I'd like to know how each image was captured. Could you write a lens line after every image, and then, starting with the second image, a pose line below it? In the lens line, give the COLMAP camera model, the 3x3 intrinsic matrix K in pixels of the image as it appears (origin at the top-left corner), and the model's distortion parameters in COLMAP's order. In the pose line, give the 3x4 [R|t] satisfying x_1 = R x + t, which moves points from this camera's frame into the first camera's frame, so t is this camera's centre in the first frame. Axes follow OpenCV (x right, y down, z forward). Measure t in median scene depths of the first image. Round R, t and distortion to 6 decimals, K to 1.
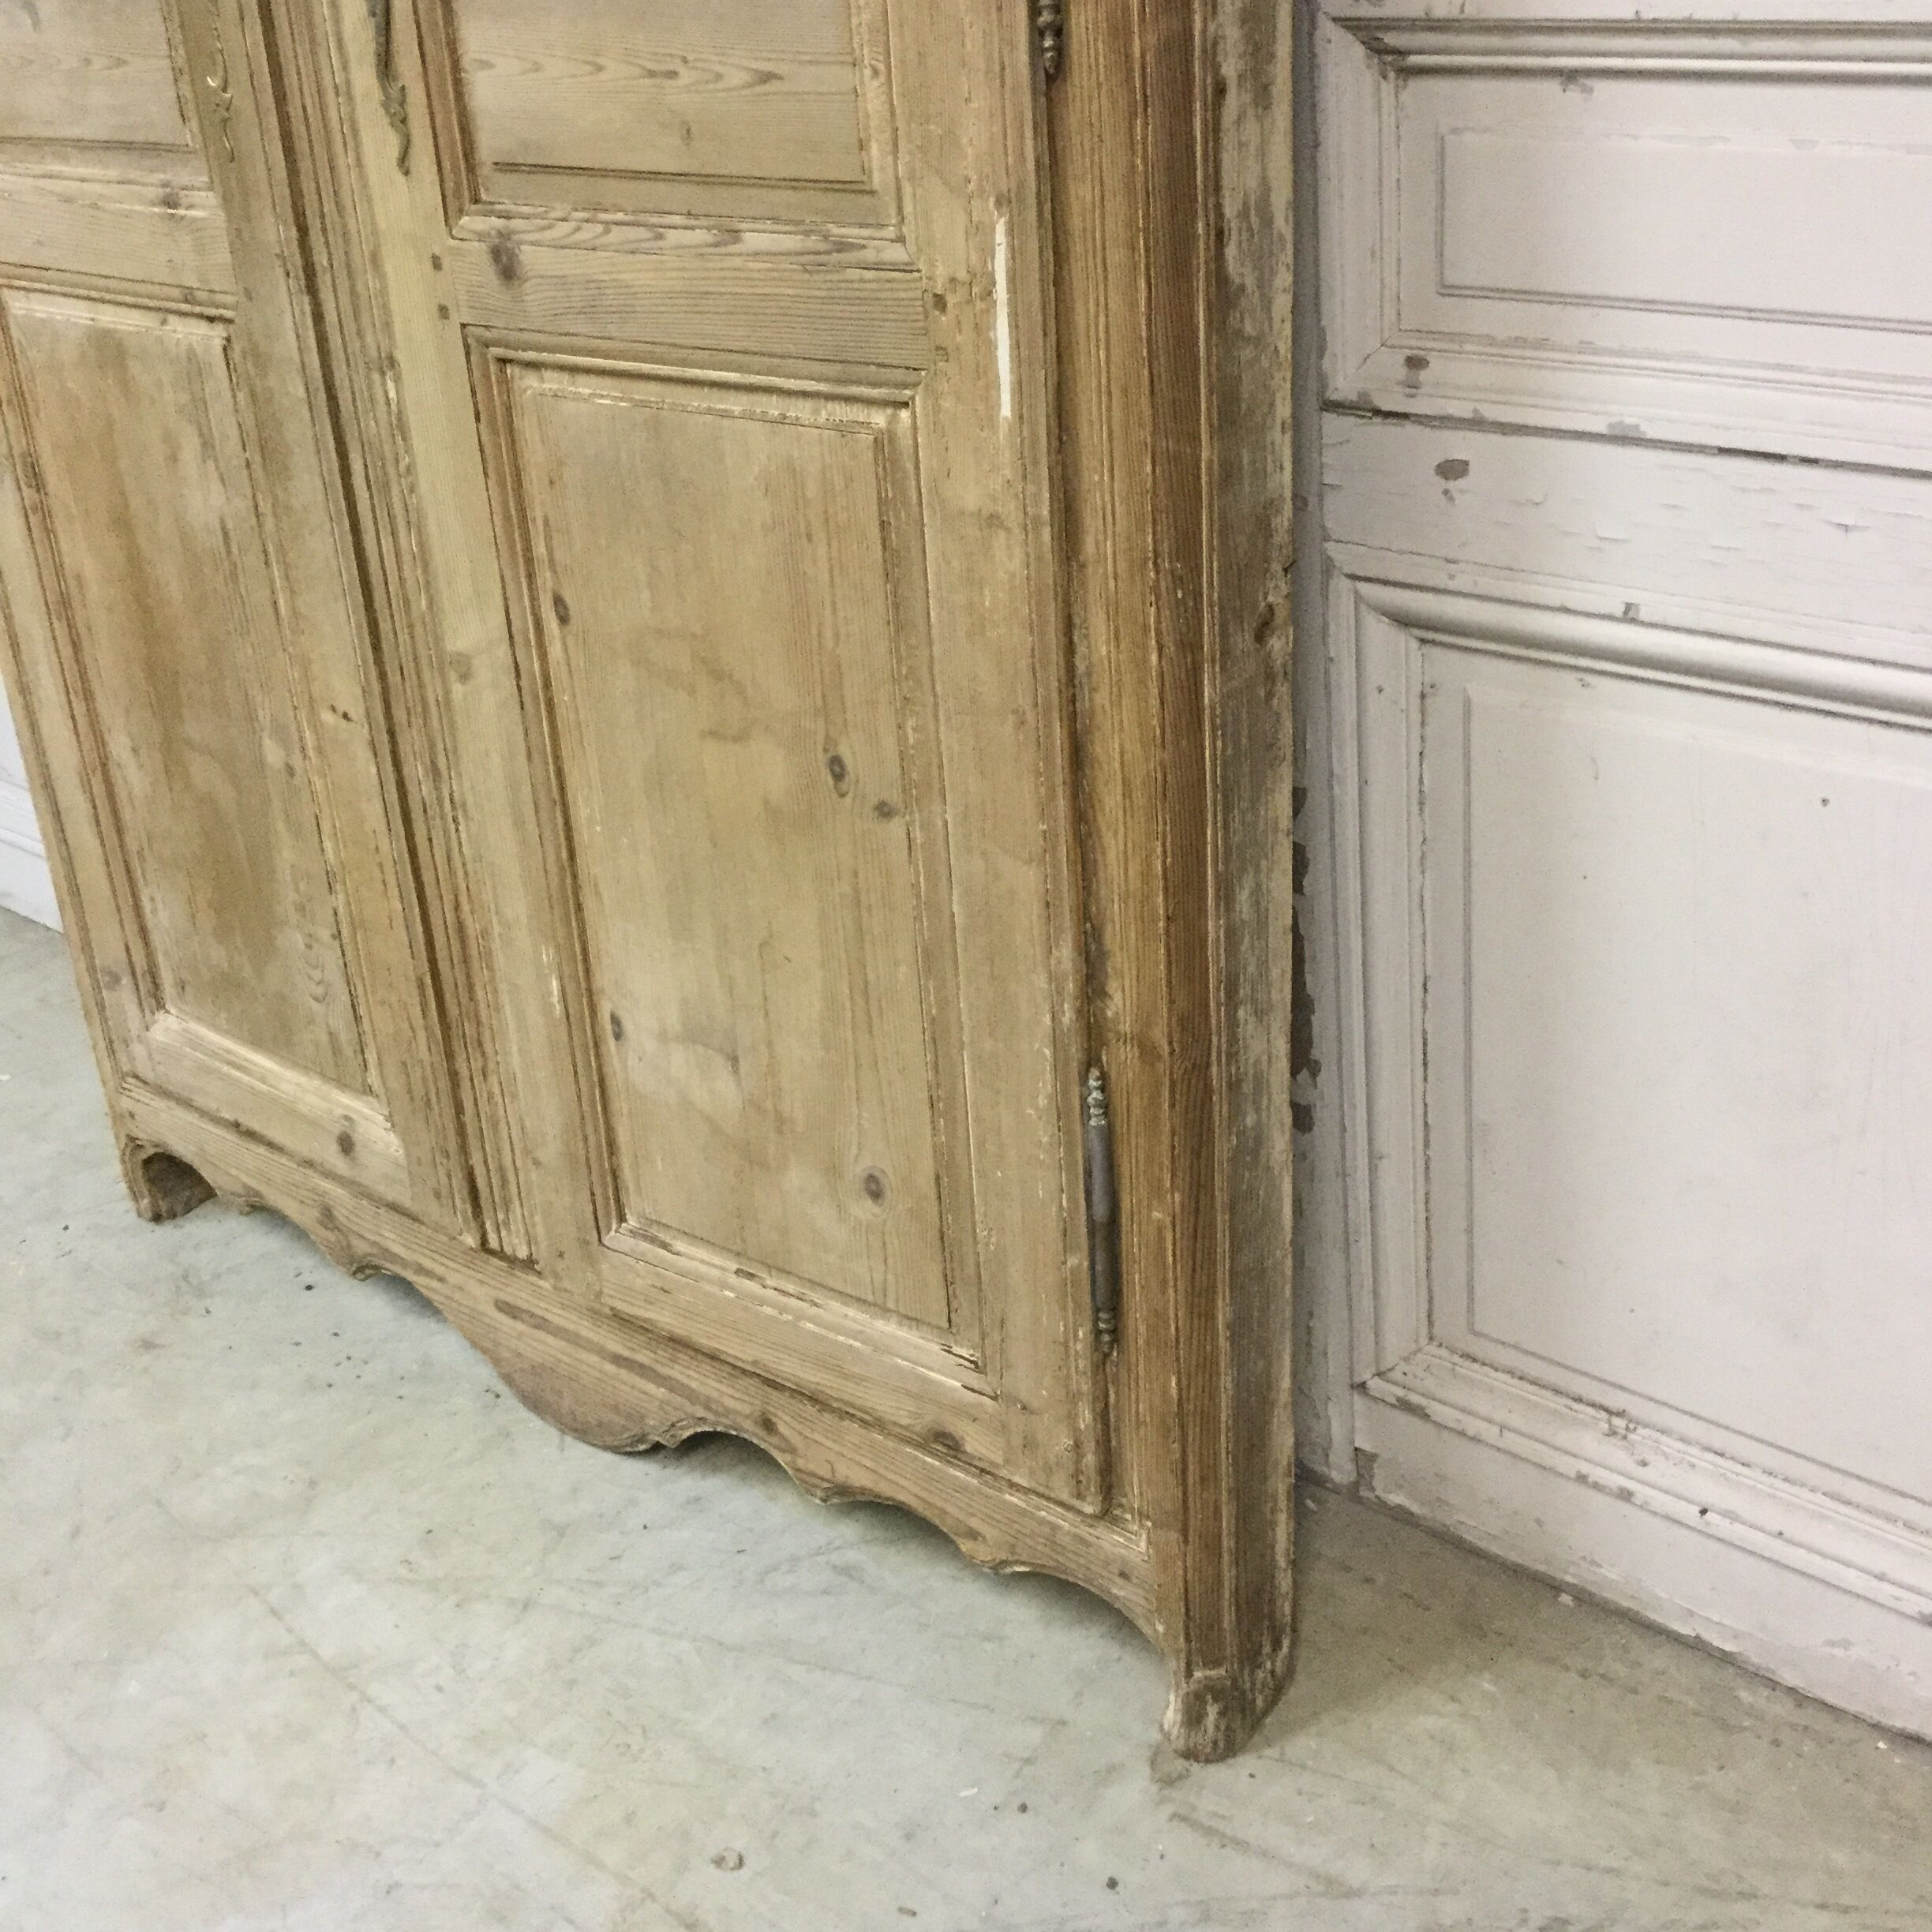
lens RADIAL K [[2297.3, 0, 964.7], [0, 2297.3, 972.7], [0, 0, 1]] dist [0.070920, 0.000000]
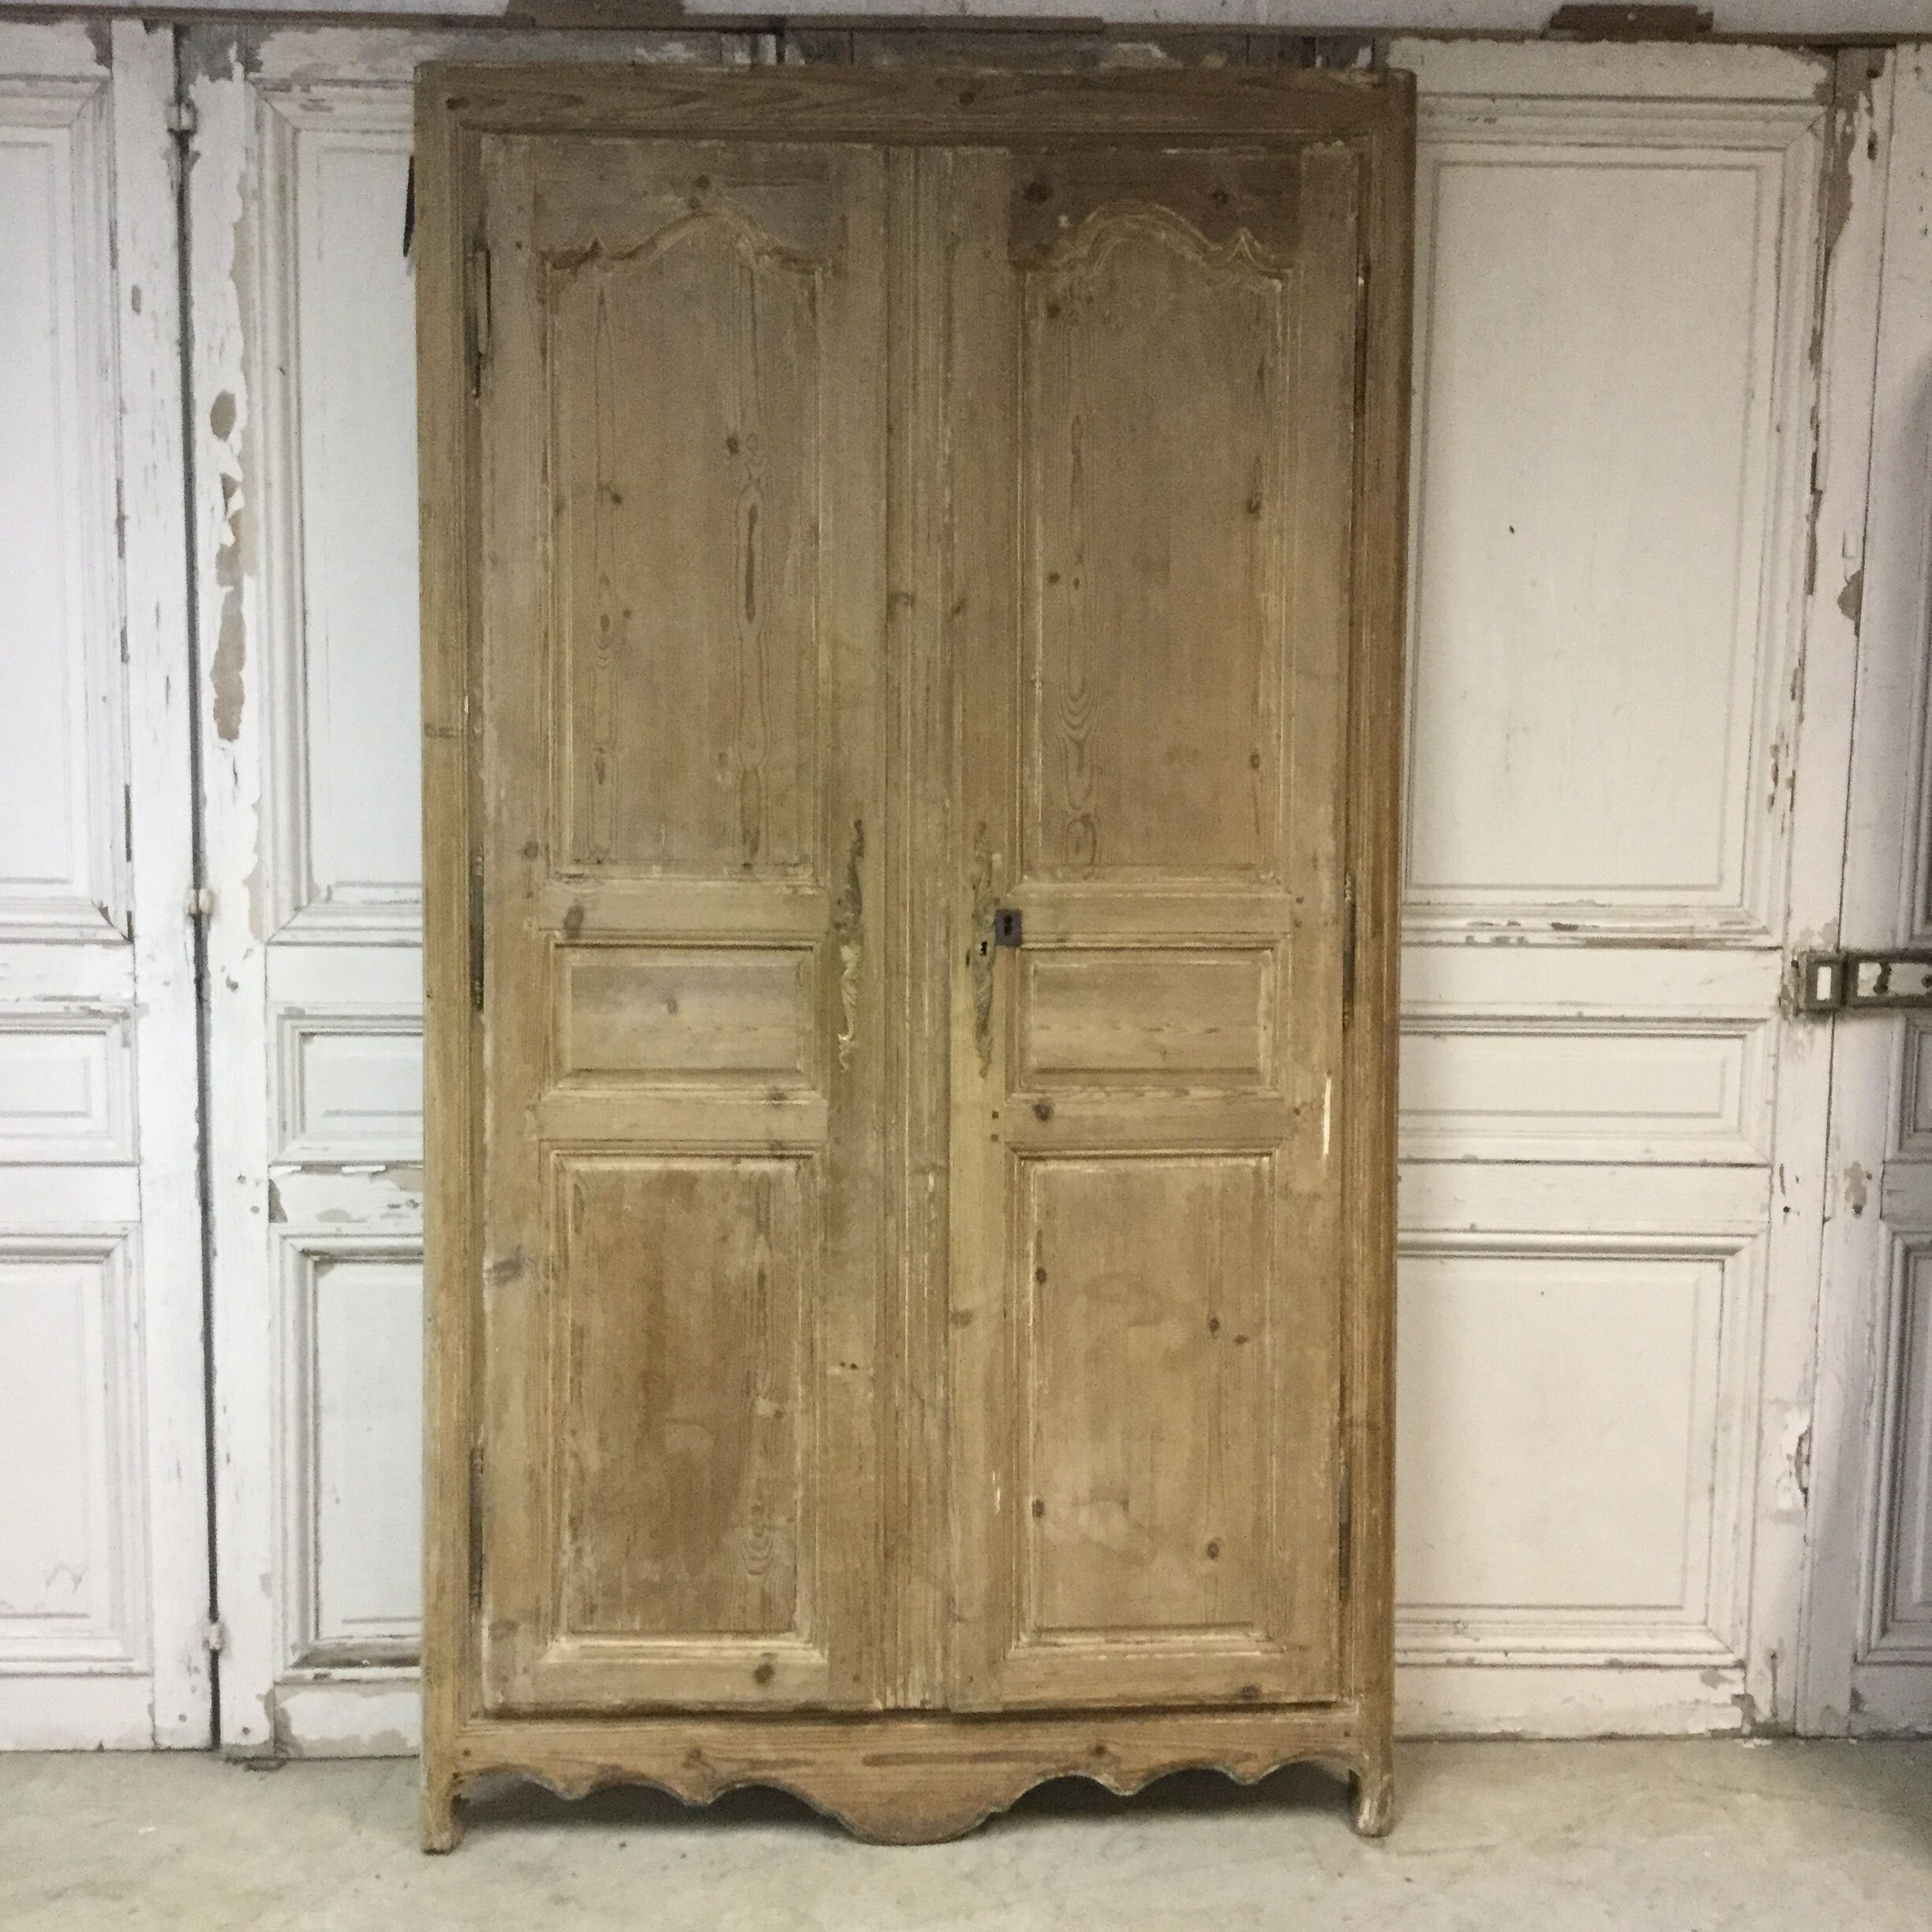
lens RADIAL K [[2297.3, 0, 965.1], [0, 2297.3, 961.2], [0, 0, 1]] dist [0.070920, 0.000000]
pose [[0.745235, 0.038222, 0.665706, -1.591586], [0.250647, 0.909082, -0.332787, 0.247805], [-0.617901, 0.414861, 0.667899, -0.422771]]
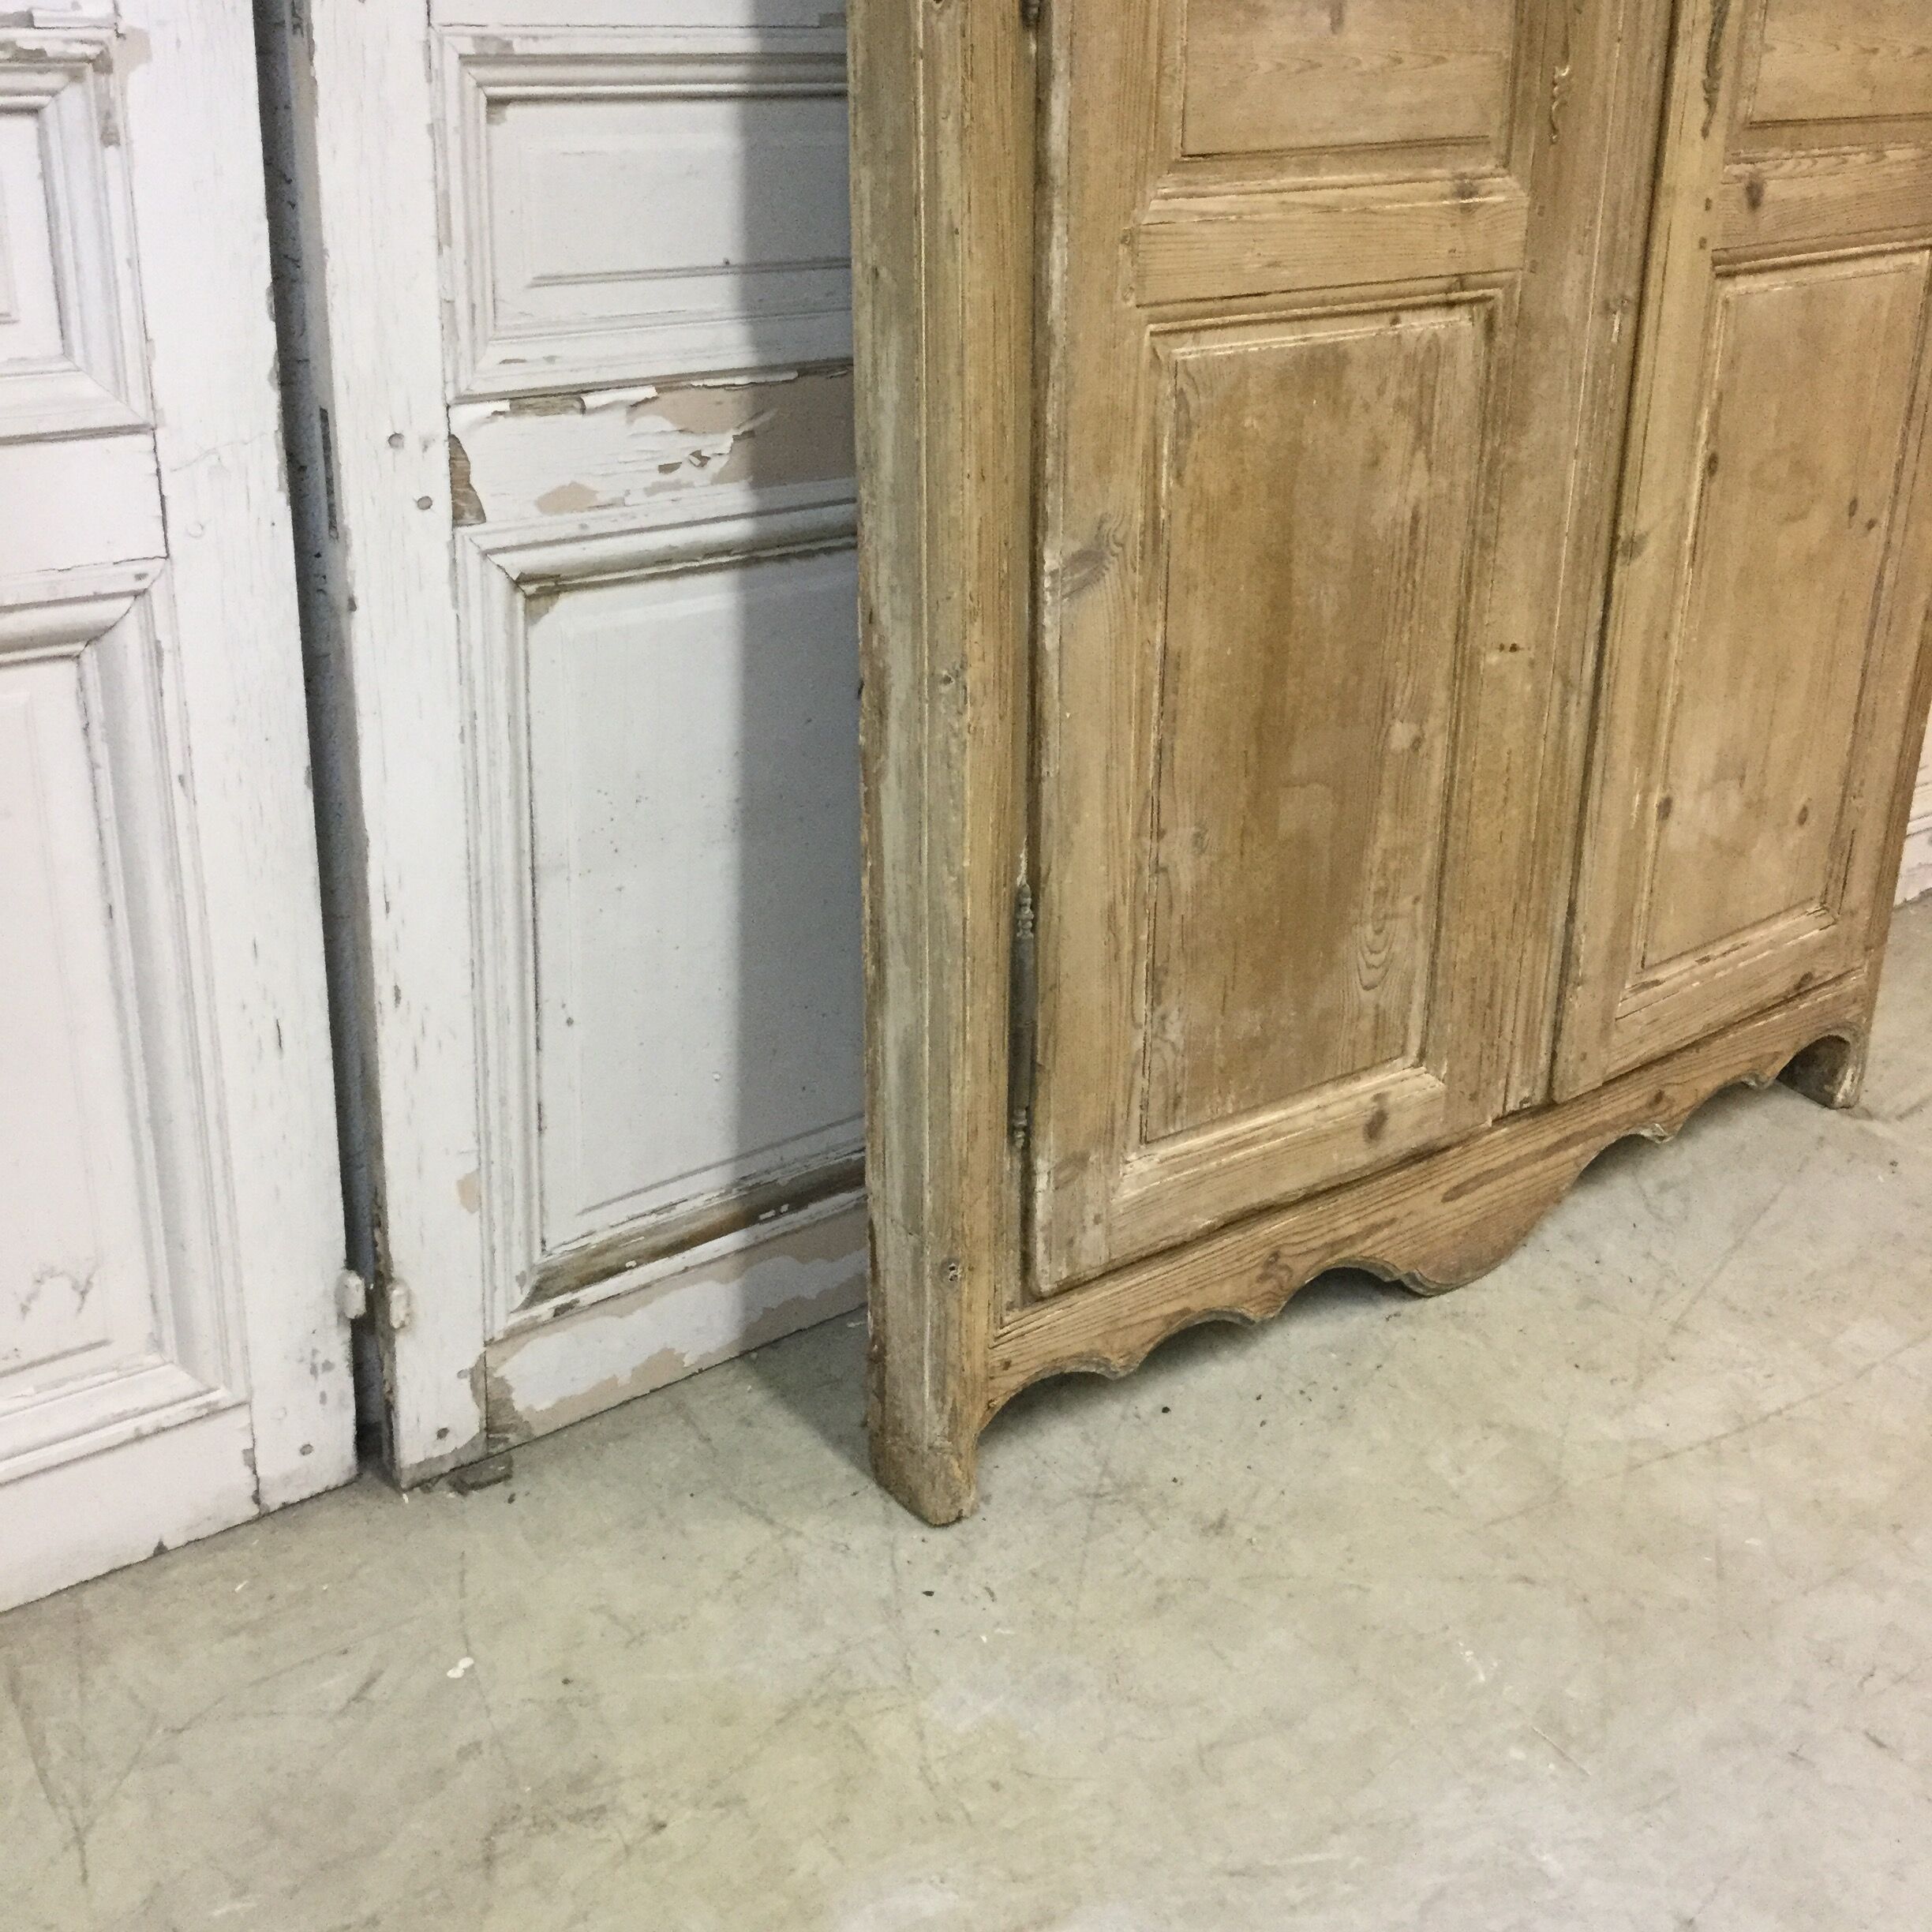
lens RADIAL K [[2297.3, 0, 983.2], [0, 2297.3, 957.5], [0, 0, 1]] dist [0.070920, 0.000000]
pose [[0.227840, -0.323159, 0.918508, -1.583144], [0.409074, 0.887799, 0.210882, -0.360144], [-0.883599, 0.327690, 0.334472, 1.026405]]
